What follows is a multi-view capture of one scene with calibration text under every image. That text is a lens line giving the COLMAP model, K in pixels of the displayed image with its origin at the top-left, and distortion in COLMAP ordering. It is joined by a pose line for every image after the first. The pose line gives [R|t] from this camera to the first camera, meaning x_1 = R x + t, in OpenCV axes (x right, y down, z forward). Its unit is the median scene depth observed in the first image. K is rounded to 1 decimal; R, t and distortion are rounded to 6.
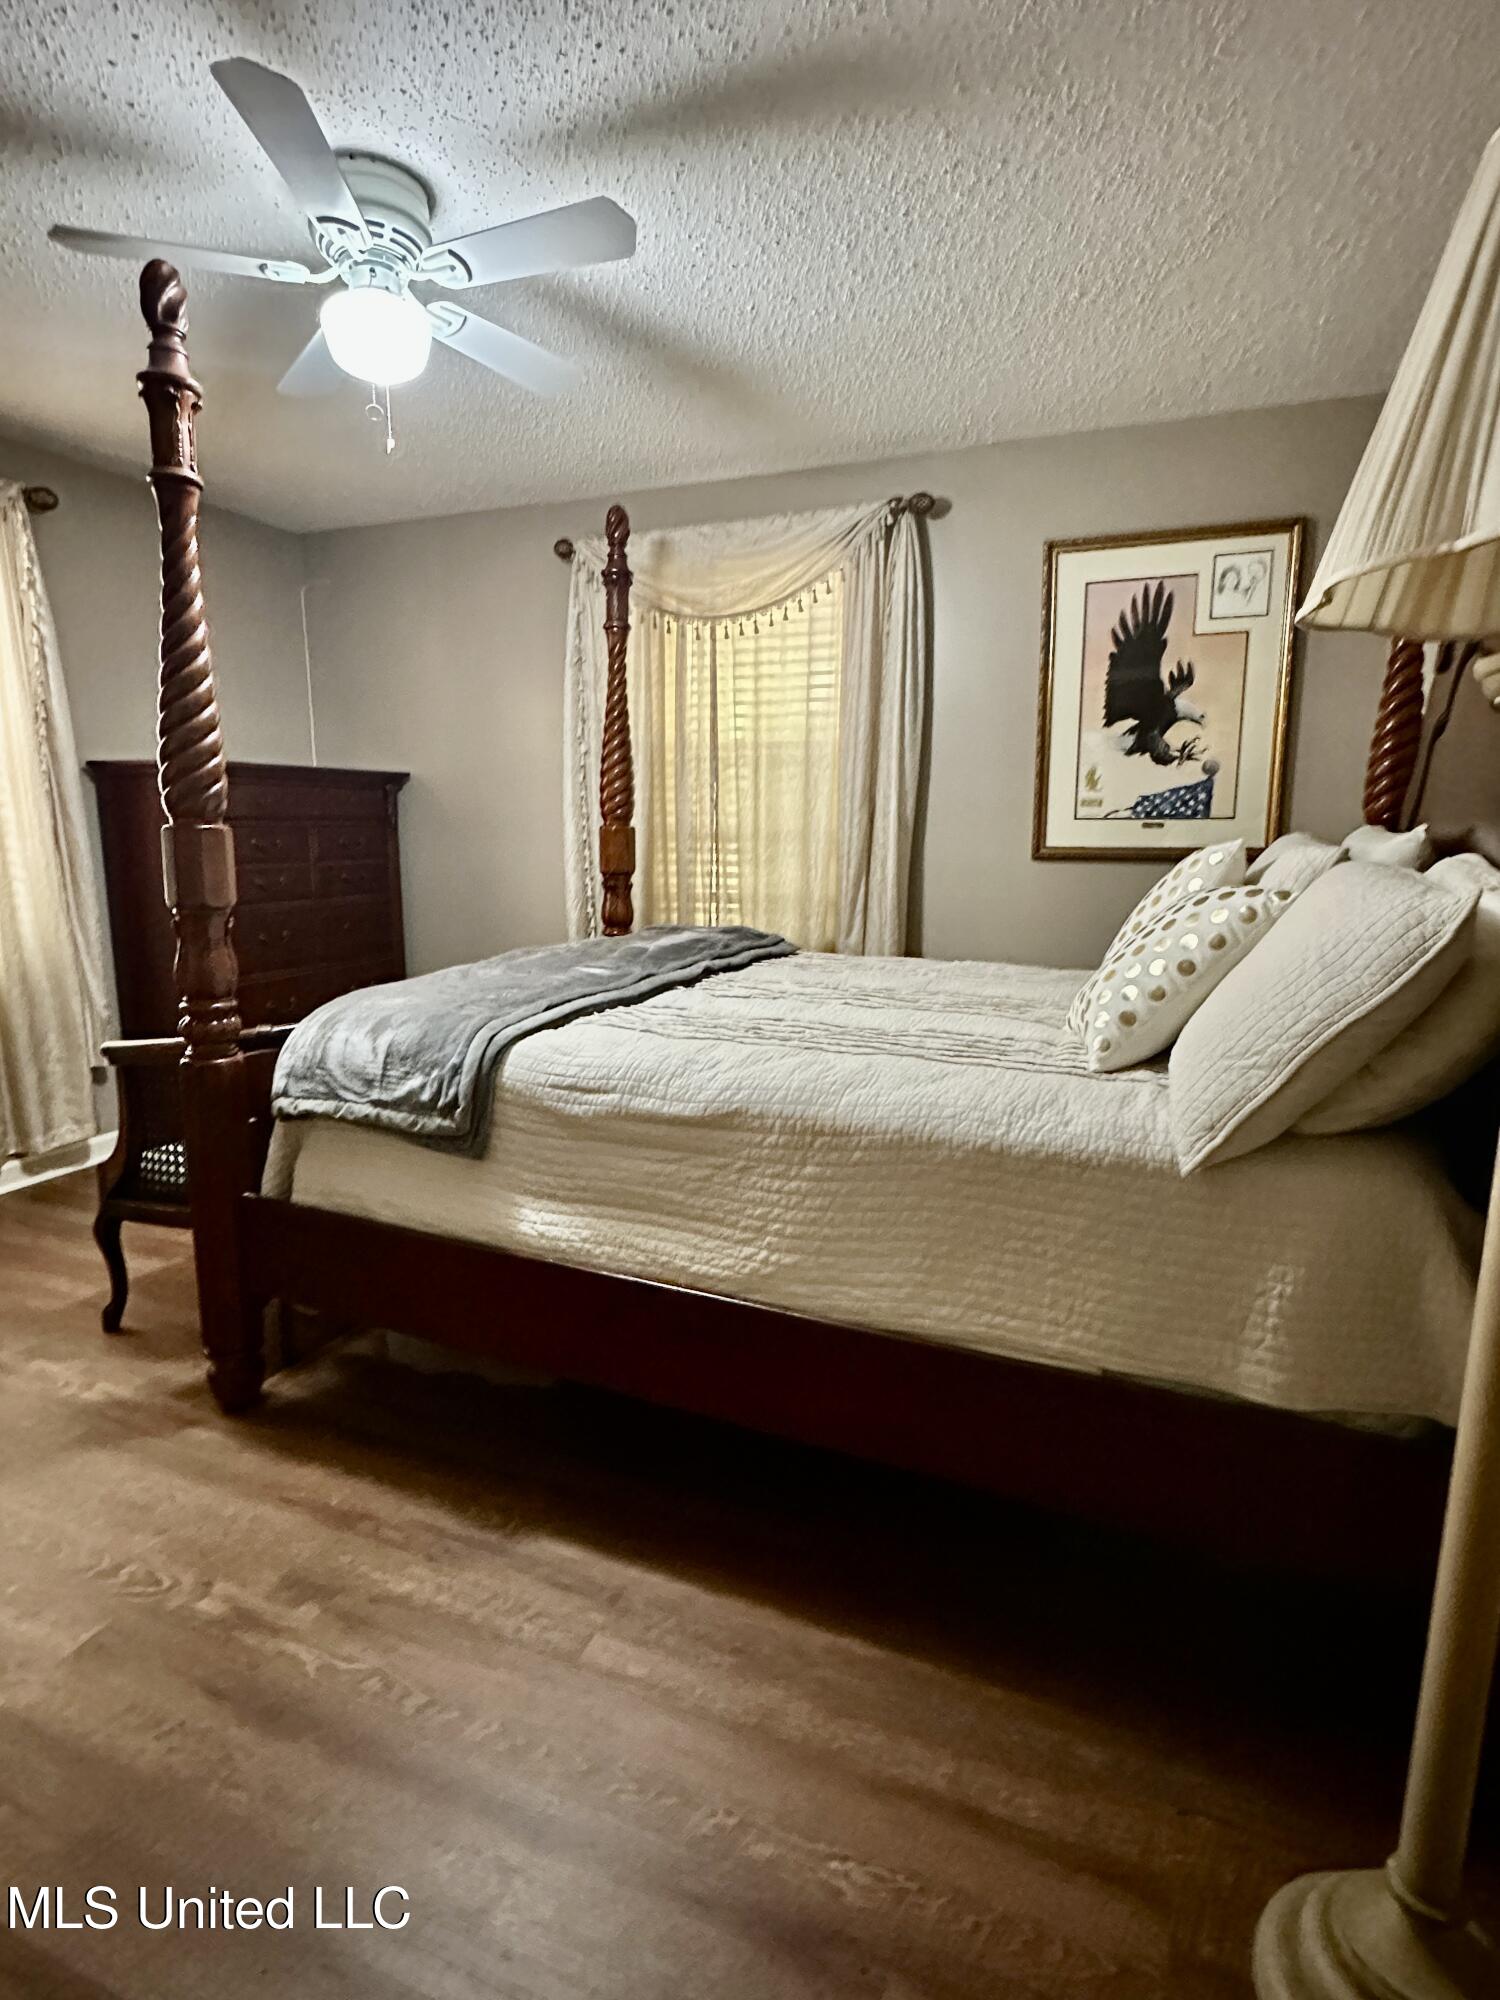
lens RADIAL K [[1024.9, 0, 743.3], [0, 1024.9, 995.9], [0, 0, 1]] dist [0.000009, 0.000715]
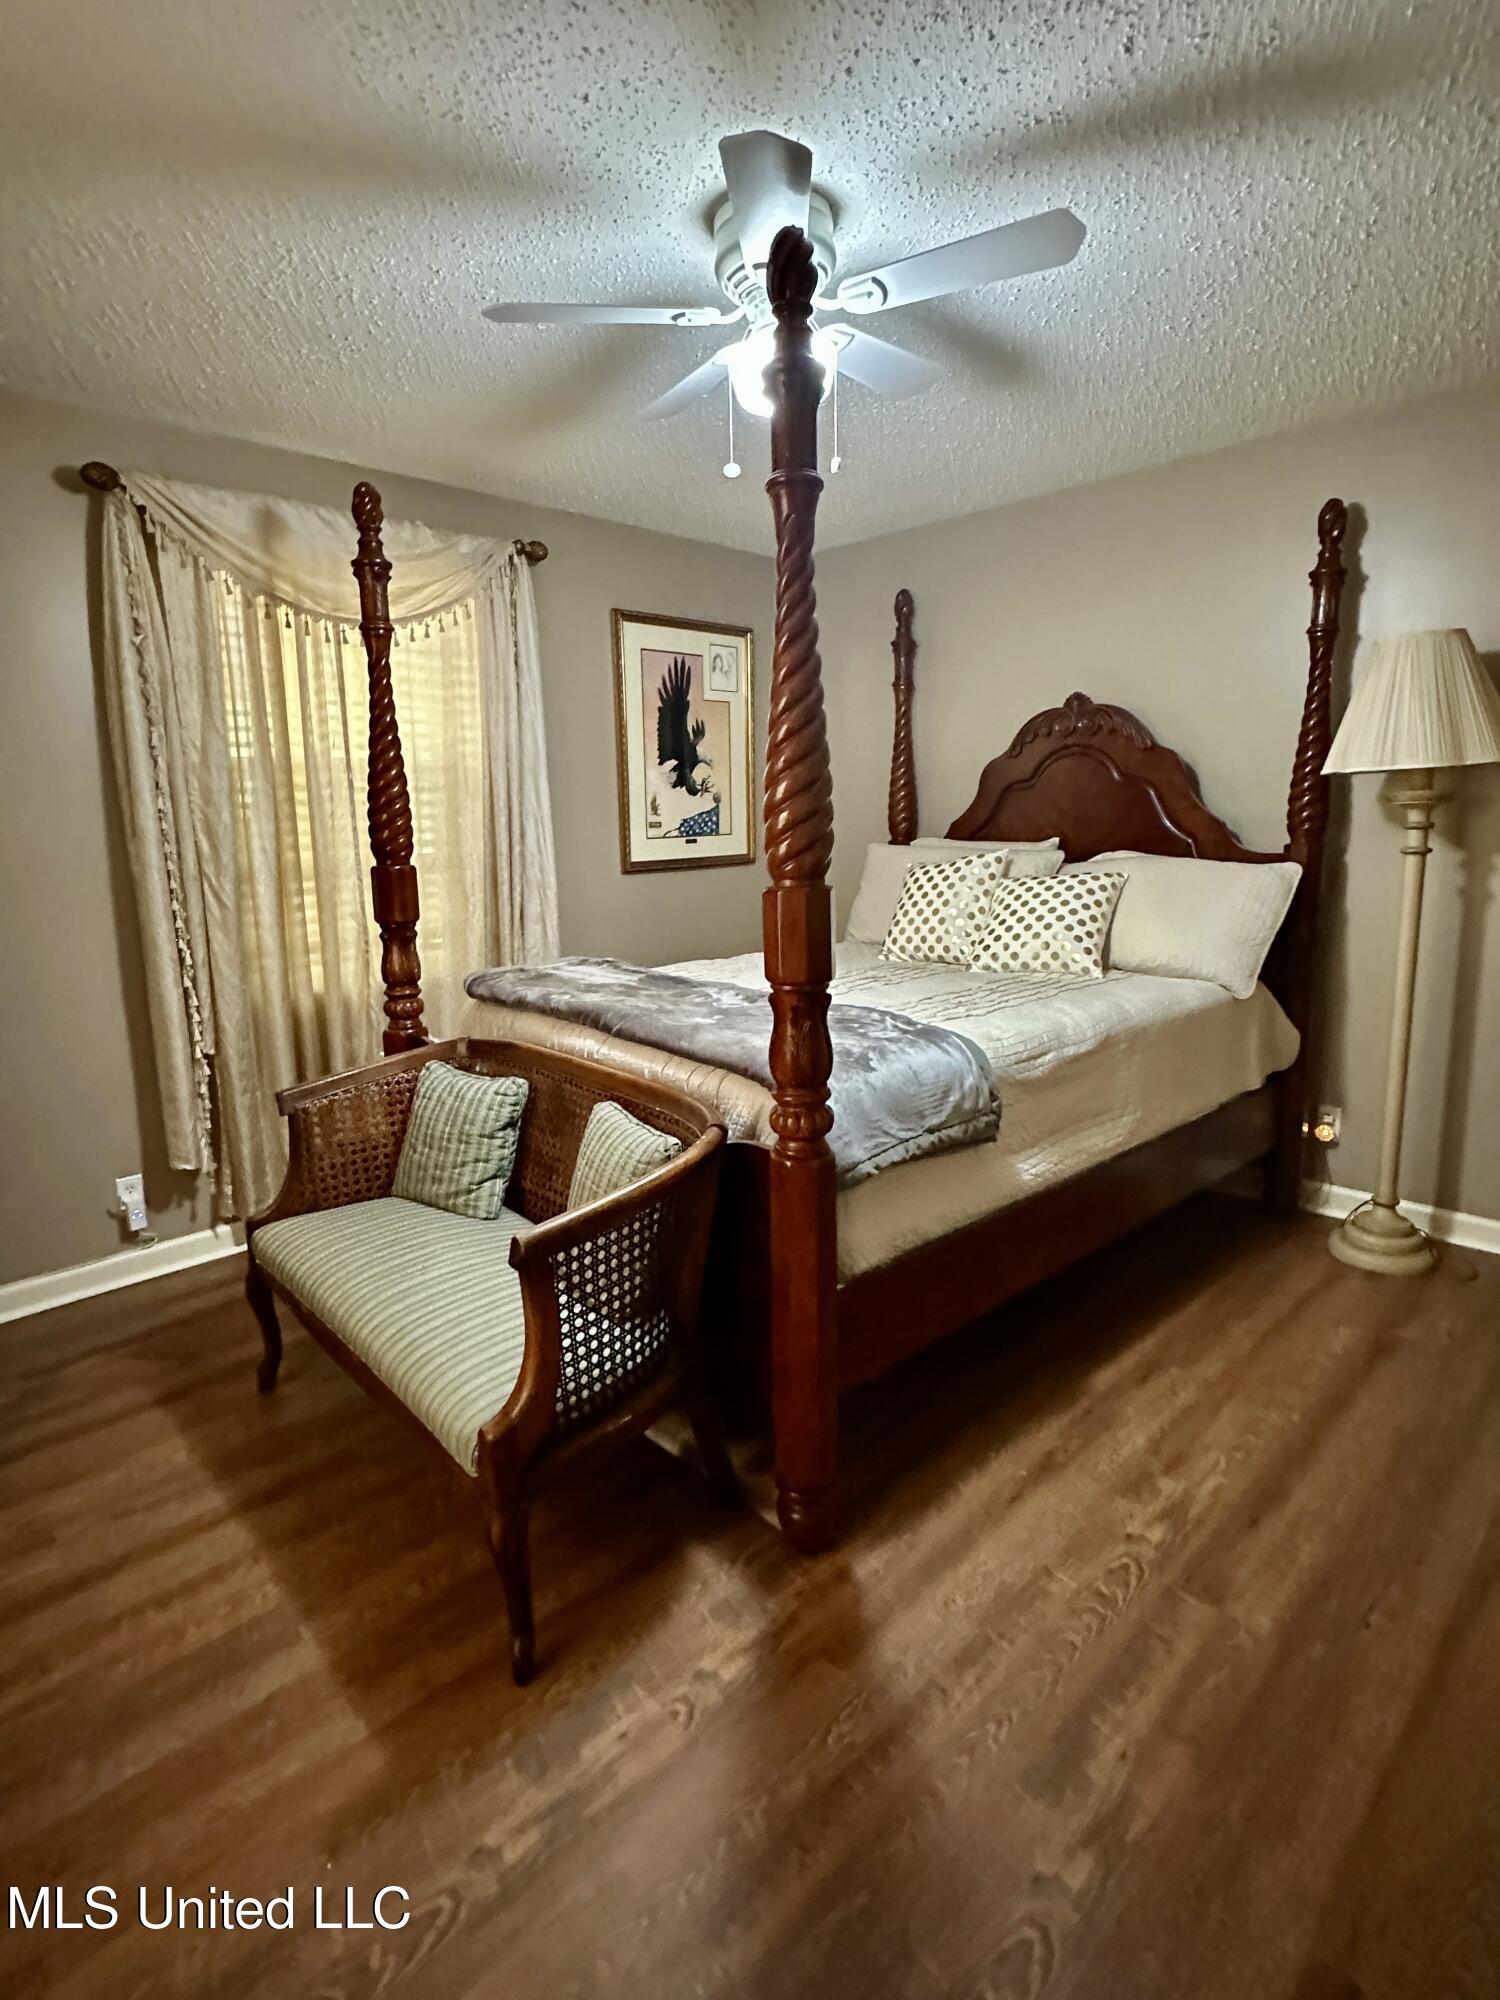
lens RADIAL K [[1024.9, 0, 743.3], [0, 1024.9, 995.9], [0, 0, 1]] dist [0.000009, 0.000715]
pose [[0.397055, -0.173947, 0.901160, -0.805460], [0.175884, 0.978098, 0.111303, -0.108535], [-0.900784, 0.114306, 0.418953, 0.417928]]
